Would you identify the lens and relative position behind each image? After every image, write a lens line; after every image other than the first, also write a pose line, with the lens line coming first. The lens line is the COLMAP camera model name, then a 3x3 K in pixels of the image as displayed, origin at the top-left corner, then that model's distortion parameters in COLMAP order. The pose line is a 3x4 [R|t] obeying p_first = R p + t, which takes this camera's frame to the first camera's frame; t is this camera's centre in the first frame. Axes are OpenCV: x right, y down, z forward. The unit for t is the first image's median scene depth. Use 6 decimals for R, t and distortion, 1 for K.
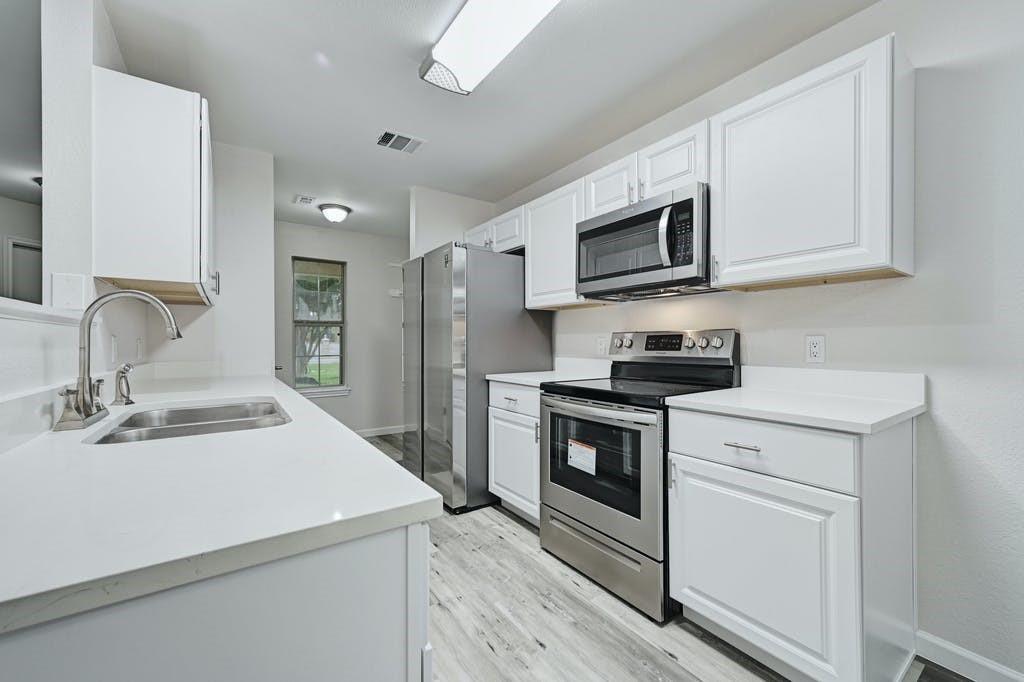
lens RADIAL K [[405.8, 0, 512.9], [0, 405.8, 342.2], [0, 0, 1]] dist [0.008911, -0.001367]
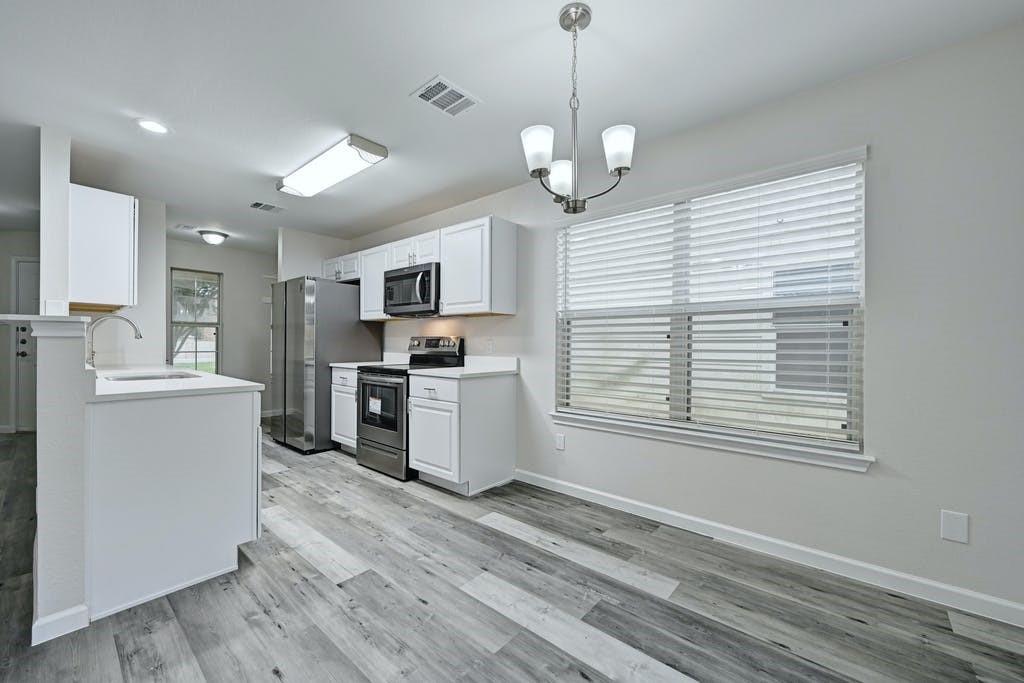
lens RADIAL K [[405.8, 0, 513.6], [0, 405.8, 345.1], [0, 0, 1]] dist [0.008911, -0.001367]
pose [[0.970807, 0.009787, 0.239662, 0.321430], [-0.010799, 0.999937, 0.002910, 0.000763], [-0.239619, -0.005413, 0.970852, -0.878888]]
